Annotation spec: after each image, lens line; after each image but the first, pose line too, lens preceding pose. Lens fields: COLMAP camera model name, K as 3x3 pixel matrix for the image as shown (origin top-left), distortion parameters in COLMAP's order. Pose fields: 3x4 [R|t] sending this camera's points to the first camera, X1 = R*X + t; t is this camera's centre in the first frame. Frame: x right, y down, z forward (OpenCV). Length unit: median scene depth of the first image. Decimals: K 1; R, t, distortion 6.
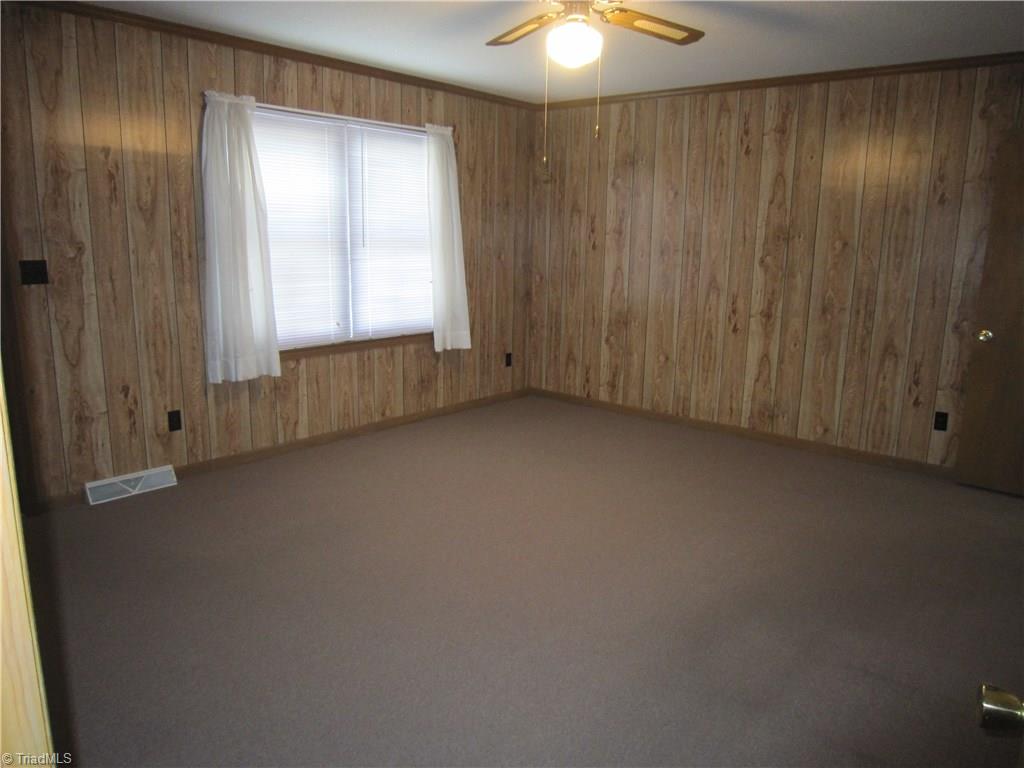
lens RADIAL K [[720.1, 0, 532.6], [0, 720.1, 382.7], [0, 0, 1]] dist [-0.057537, -0.000388]
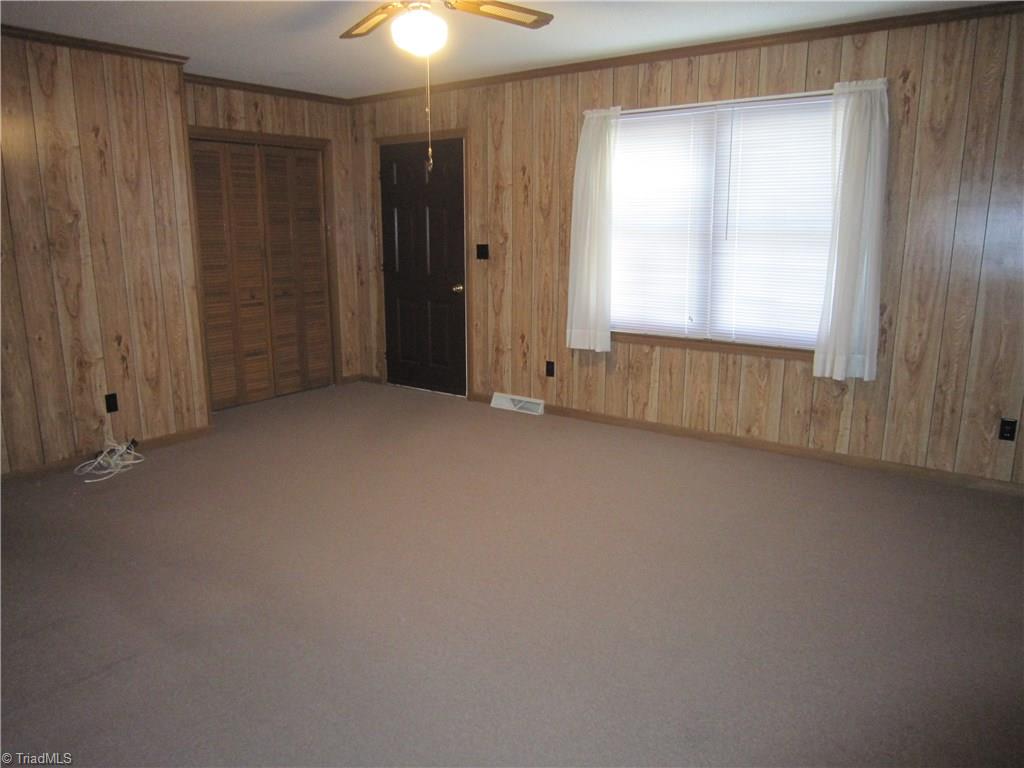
lens RADIAL K [[720.1, 0, 532.6], [0, 720.1, 382.7], [0, 0, 1]] dist [-0.057537, -0.000388]
pose [[0.066525, 0.183044, -0.980851, 0.718888], [-0.201255, 0.965286, 0.166489, -0.122260], [0.977277, 0.186326, 0.101054, 0.739883]]
